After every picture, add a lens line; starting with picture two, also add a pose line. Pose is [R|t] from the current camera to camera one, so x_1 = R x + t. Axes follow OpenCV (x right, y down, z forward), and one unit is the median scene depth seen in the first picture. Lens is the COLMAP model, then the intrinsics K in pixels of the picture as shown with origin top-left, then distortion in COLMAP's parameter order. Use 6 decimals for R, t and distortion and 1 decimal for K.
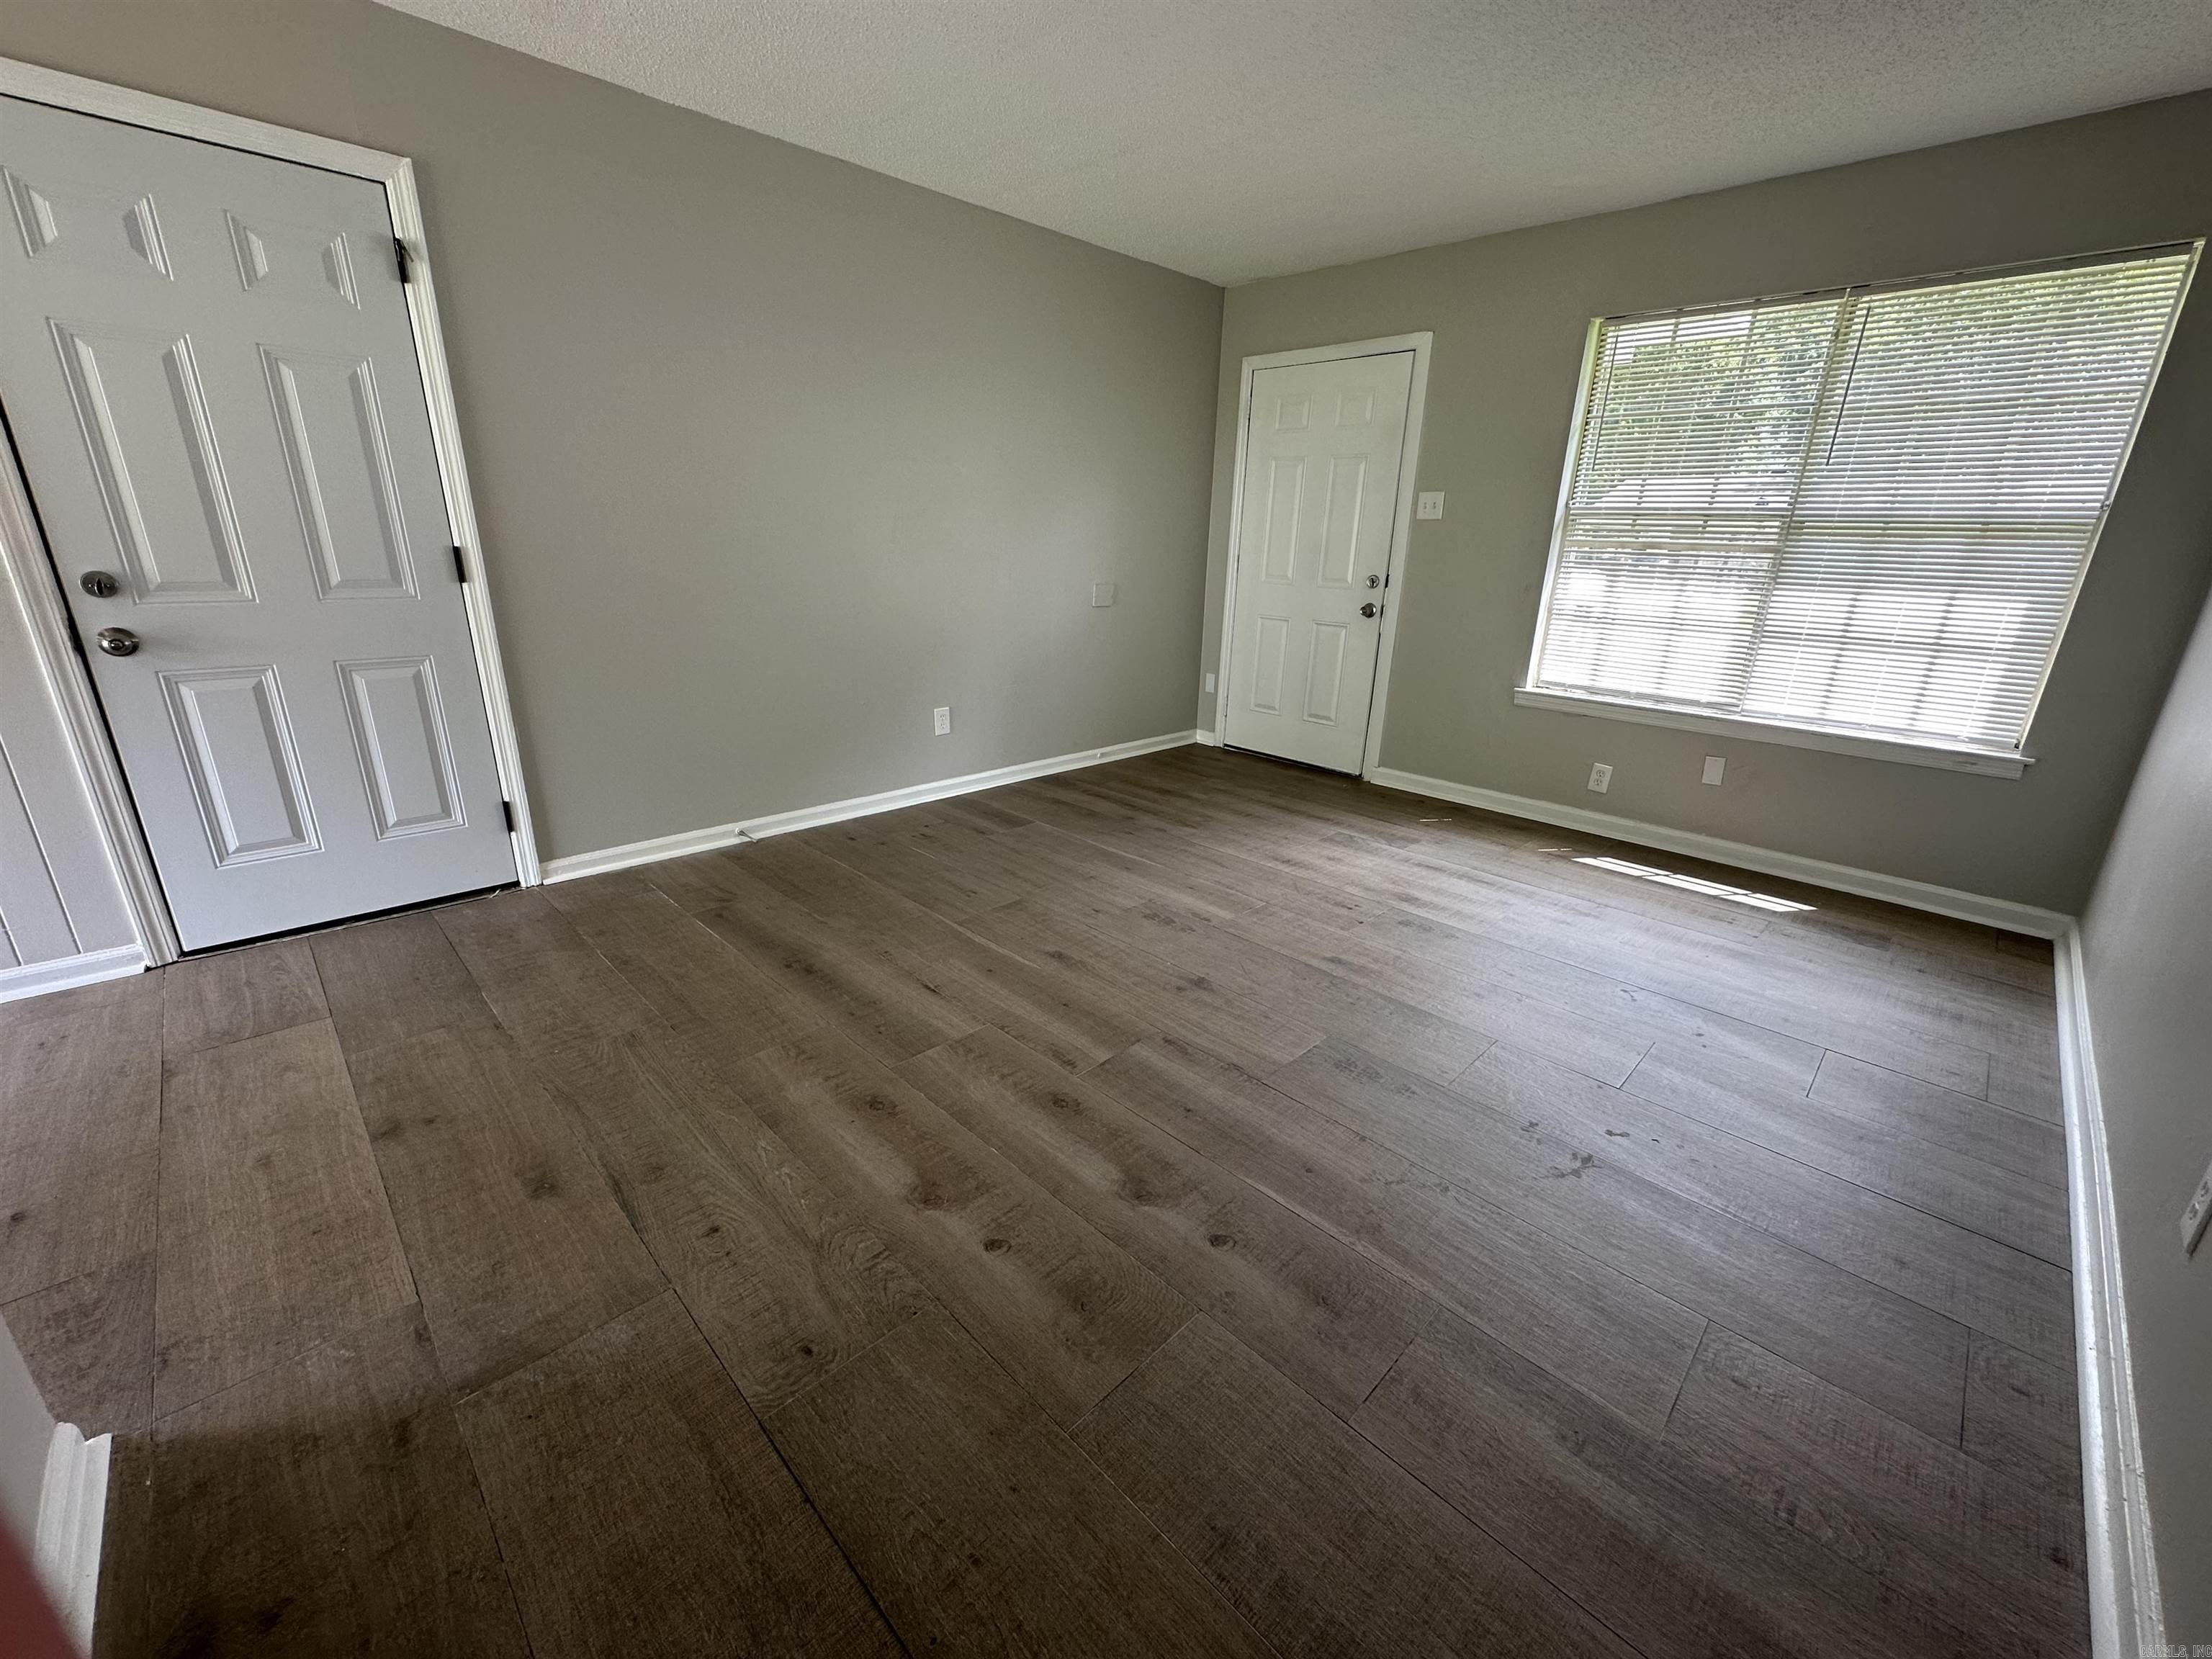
lens RADIAL K [[878.8, 0, 1093.9], [0, 878.8, 828.1], [0, 0, 1]] dist [-0.003867, 0.000595]
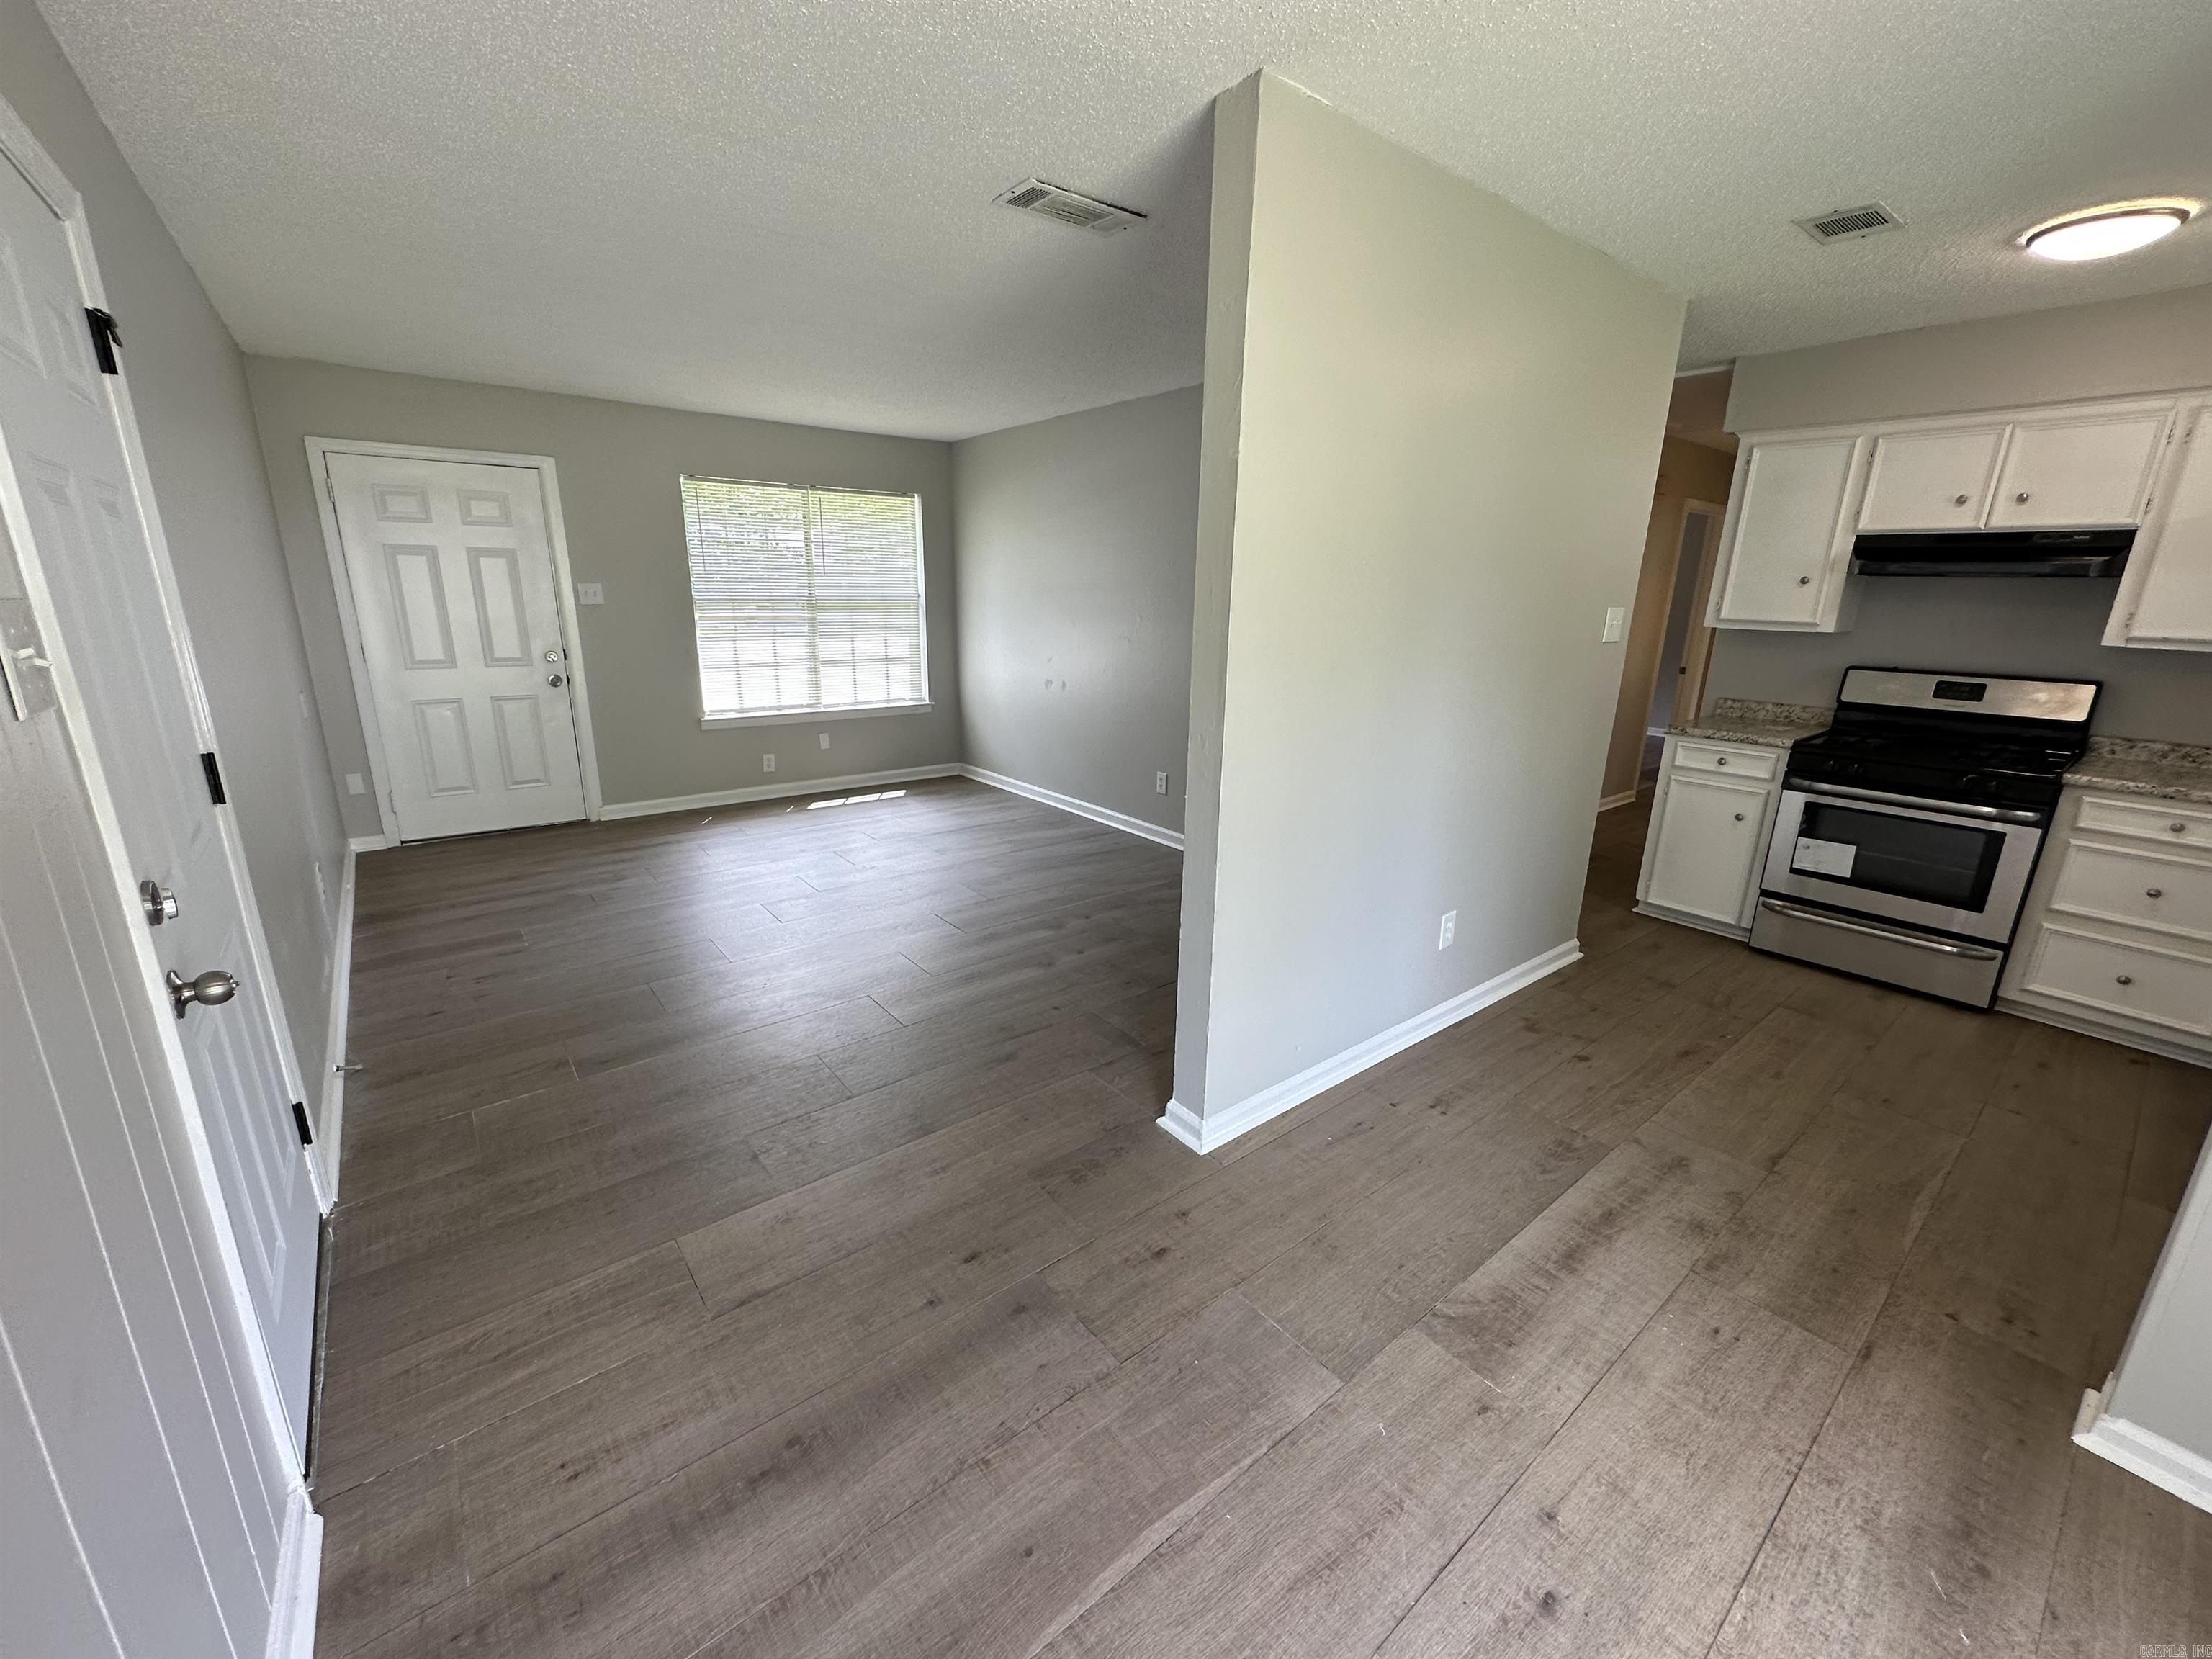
lens RADIAL K [[878.8, 0, 1108.6], [0, 878.8, 832.0], [0, 0, 1]] dist [-0.003867, 0.000595]
pose [[0.100462, -0.292125, 0.951089, -1.078198], [0.302062, 0.919761, 0.250596, -0.184798], [-0.947980, 0.262112, 0.180641, 0.202792]]
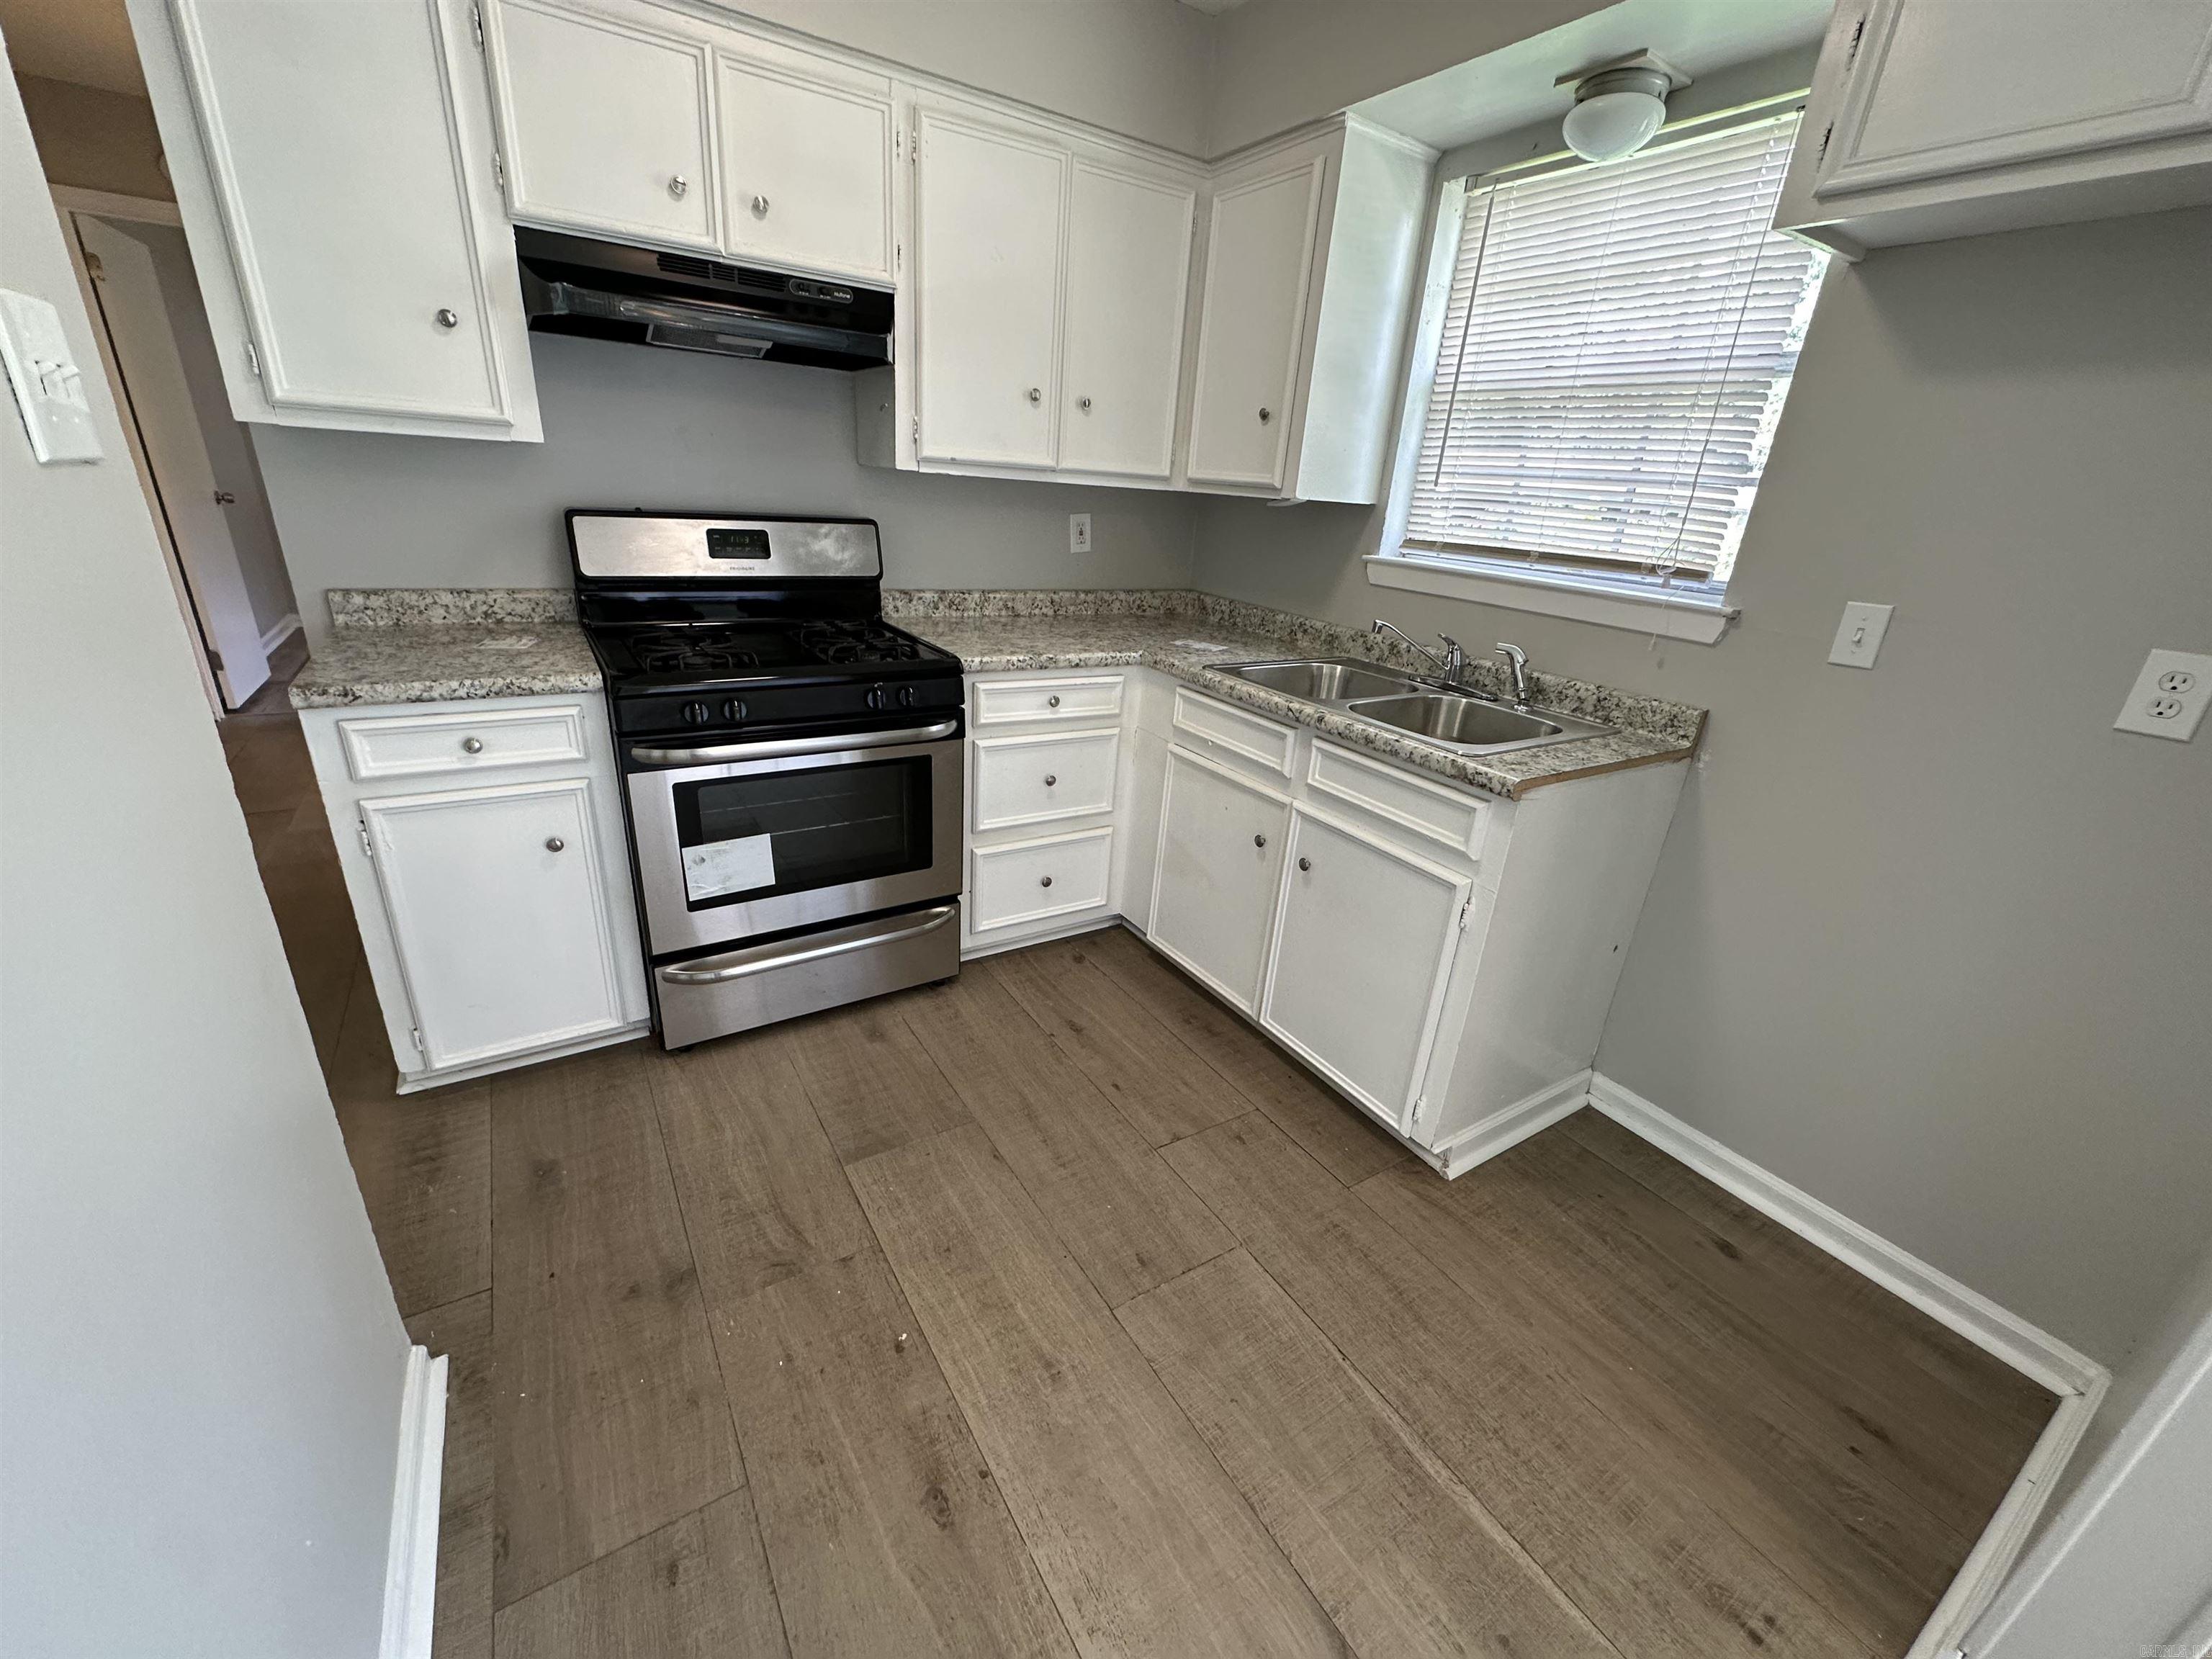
lens RADIAL K [[878.8, 0, 1098.8], [0, 878.8, 828.6], [0, 0, 1]] dist [-0.003867, 0.000595]
pose [[-0.973767, -0.162769, 0.159011, -0.305753], [-0.022181, 0.763370, 0.645580, -0.037519], [-0.226465, 0.625117, -0.746955, -0.051083]]
